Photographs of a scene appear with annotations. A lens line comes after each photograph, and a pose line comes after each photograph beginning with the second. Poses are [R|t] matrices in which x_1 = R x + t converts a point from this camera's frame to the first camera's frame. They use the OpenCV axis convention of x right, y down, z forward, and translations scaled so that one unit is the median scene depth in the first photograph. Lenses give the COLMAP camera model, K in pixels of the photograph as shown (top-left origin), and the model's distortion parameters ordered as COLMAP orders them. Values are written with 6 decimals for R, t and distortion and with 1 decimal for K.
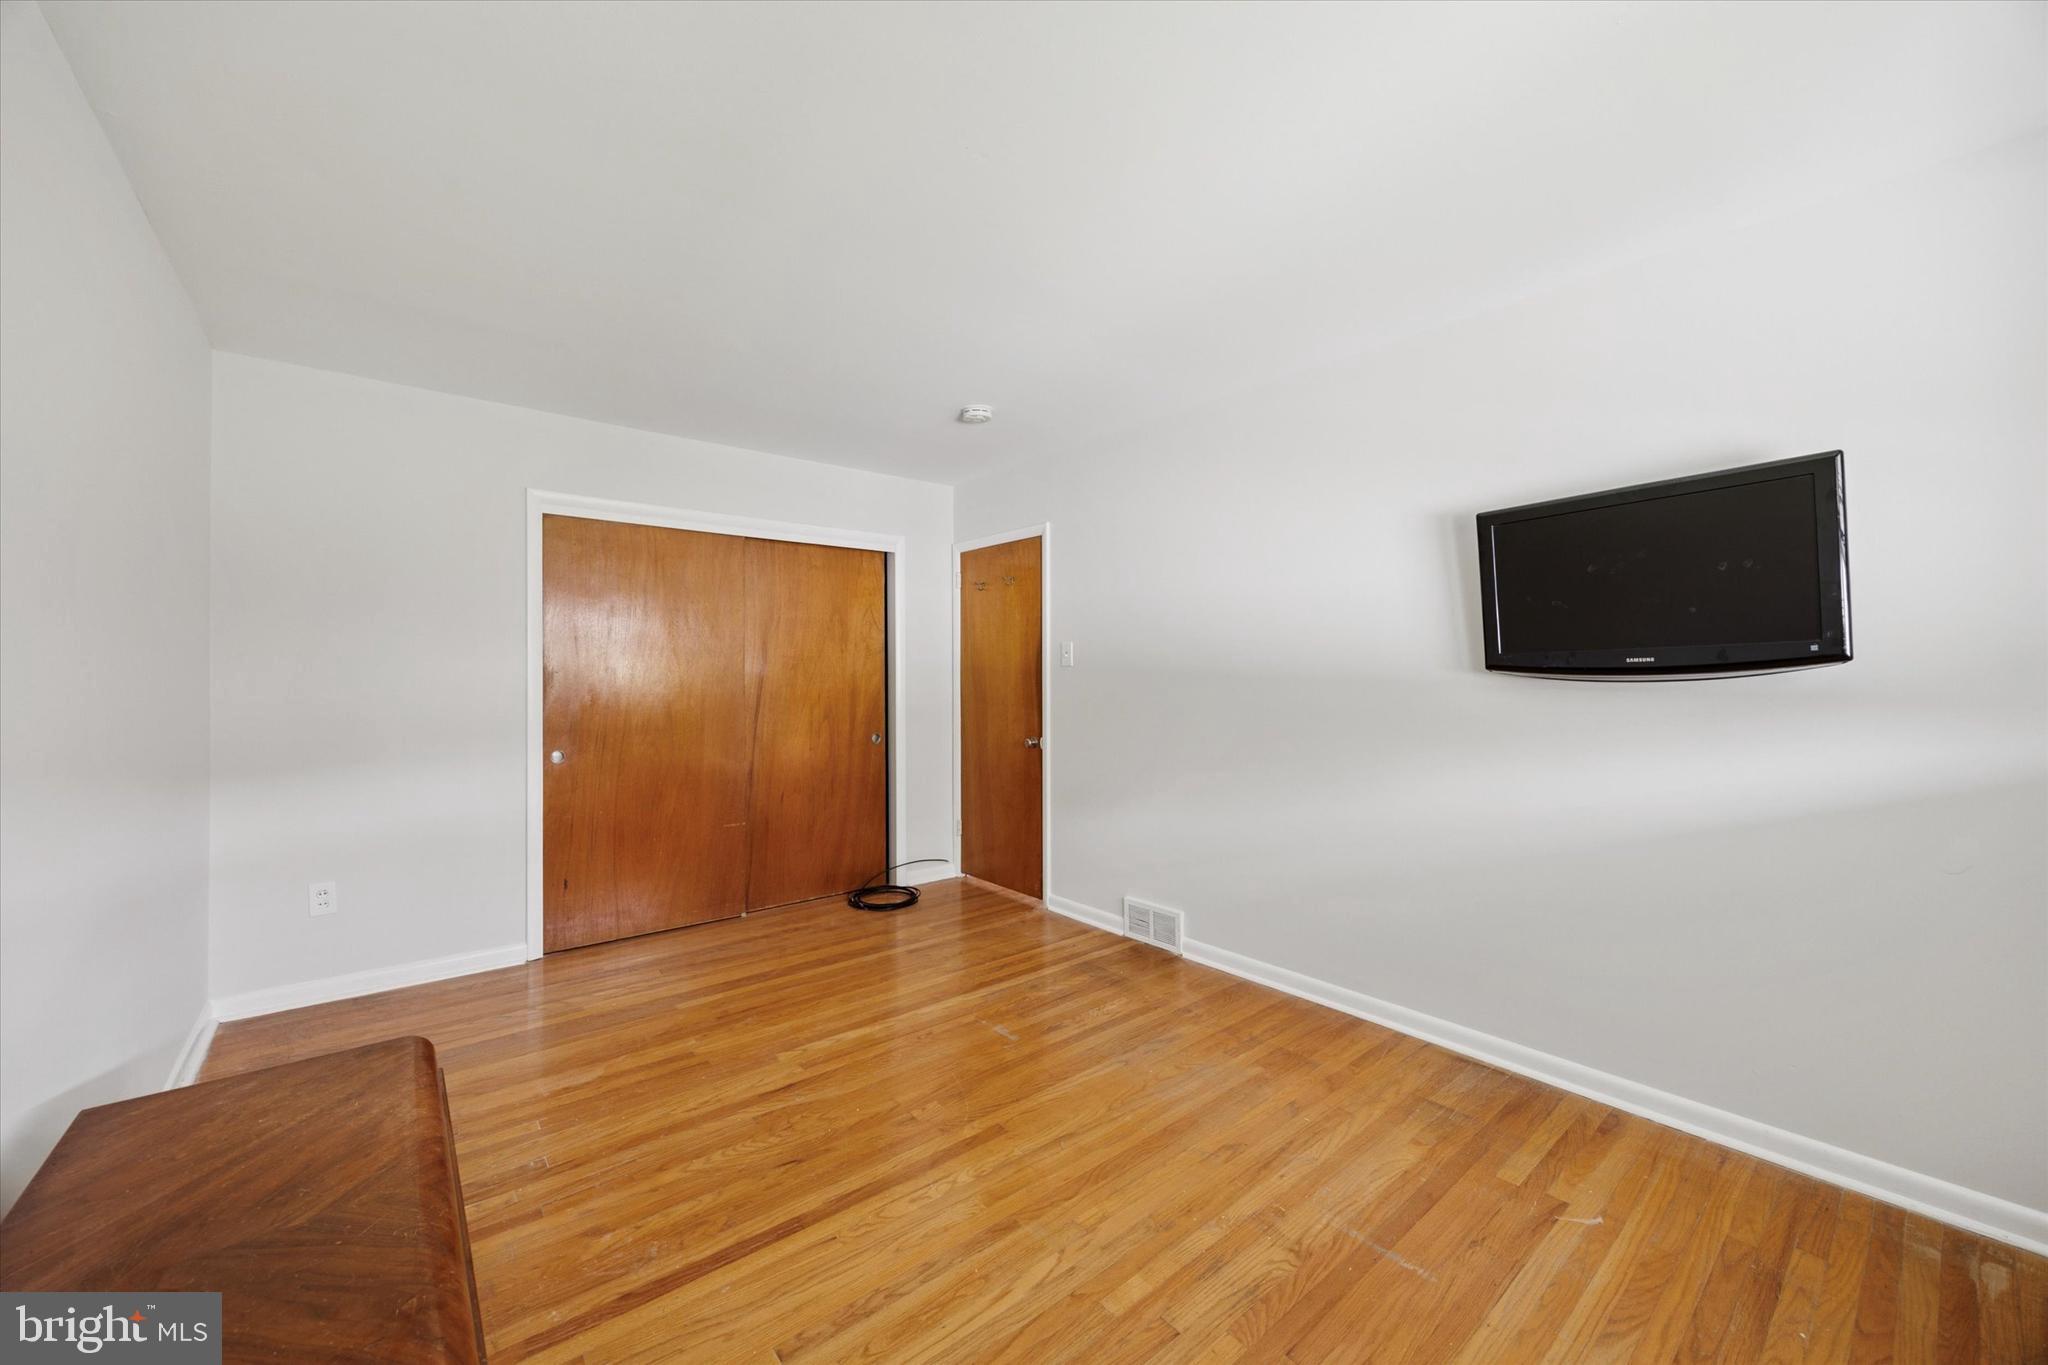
lens RADIAL K [[780.7, 0, 1011.2], [0, 780.7, 674.8], [0, 0, 1]] dist [0.000277, 0.000144]
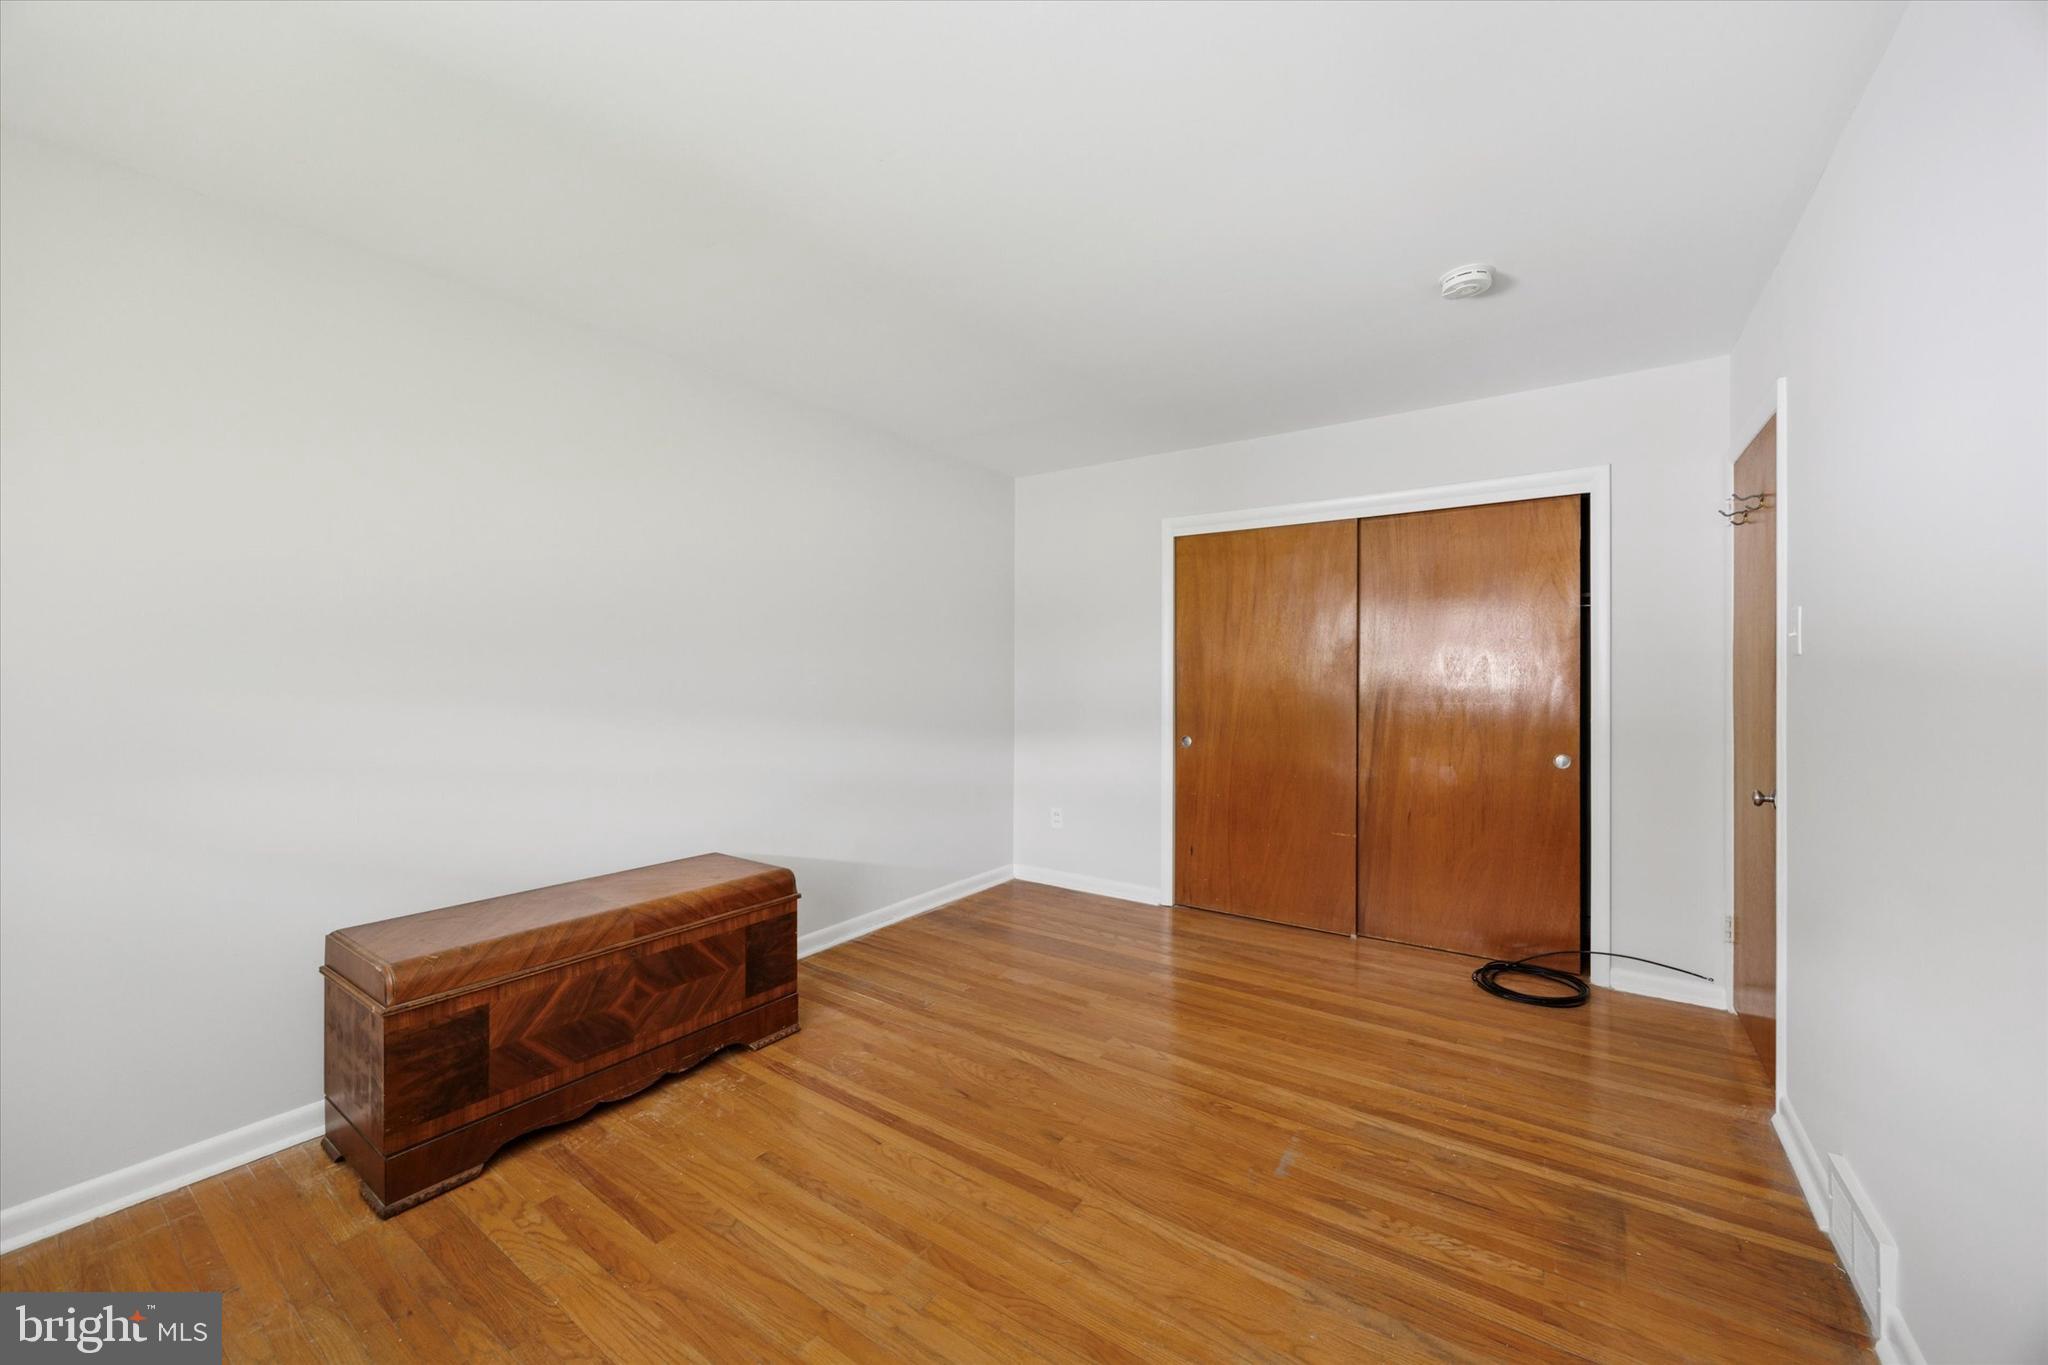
lens RADIAL K [[780.7, 0, 1021.6], [0, 780.7, 681.0], [0, 0, 1]] dist [0.000277, 0.000144]
pose [[0.271167, 0.010635, -0.962474, 0.595090], [0.000575, 0.999937, 0.011211, 0.000562], [0.962532, -0.003593, 0.271144, 0.542230]]
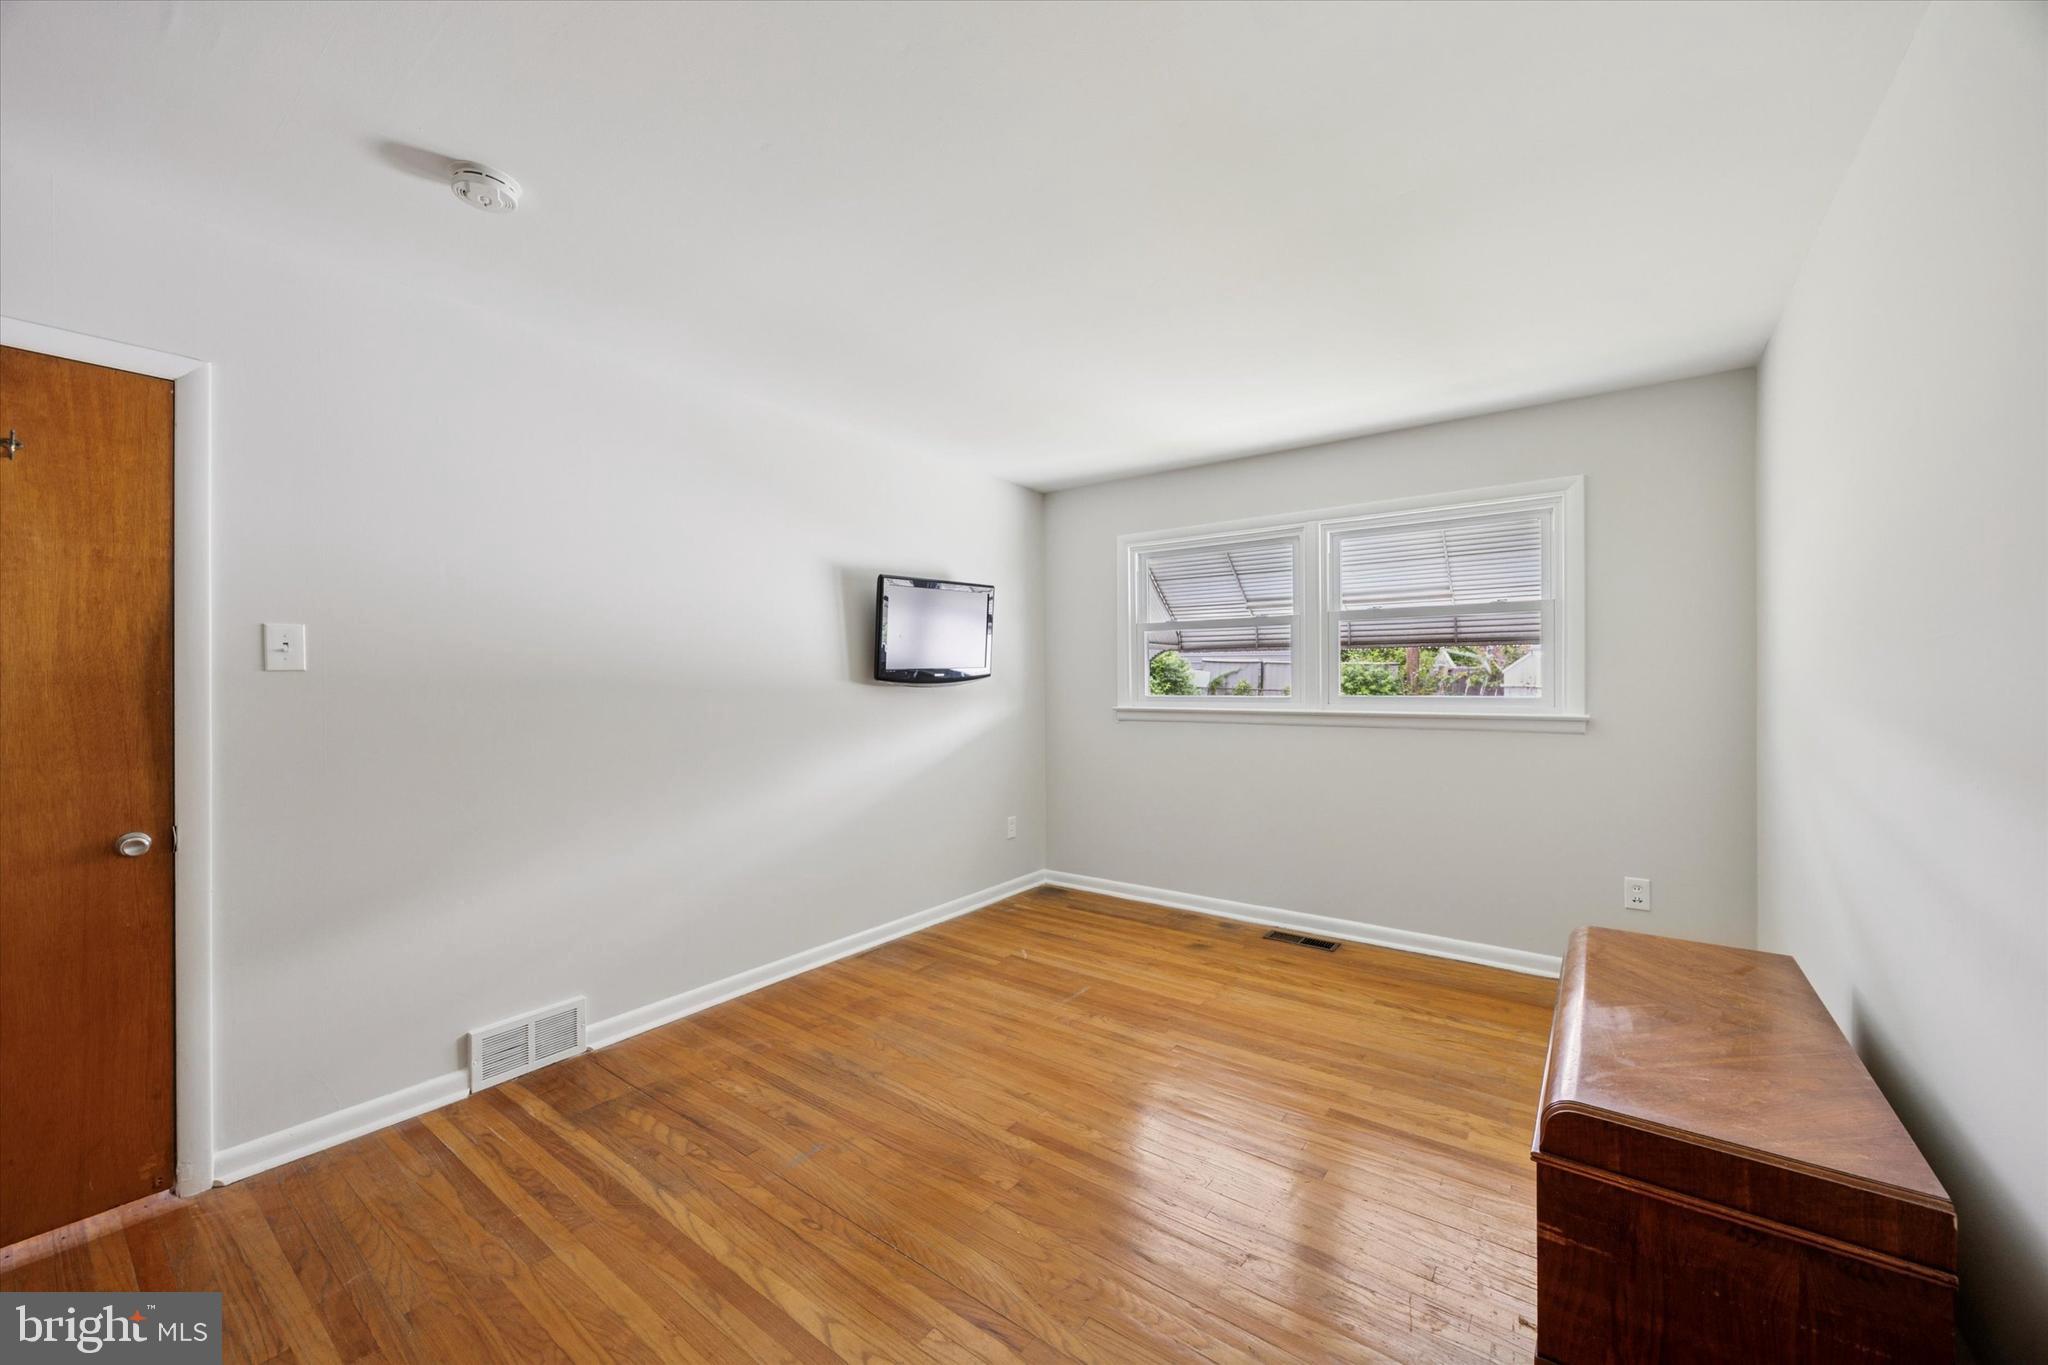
lens RADIAL K [[780.7, 0, 1026.1], [0, 780.7, 678.4], [0, 0, 1]] dist [0.000277, 0.000144]
pose [[-0.247314, 0.004470, 0.968925, -0.764924], [0.003829, 0.999986, -0.003635, -0.001384], [-0.968928, 0.002811, -0.247328, 0.936423]]
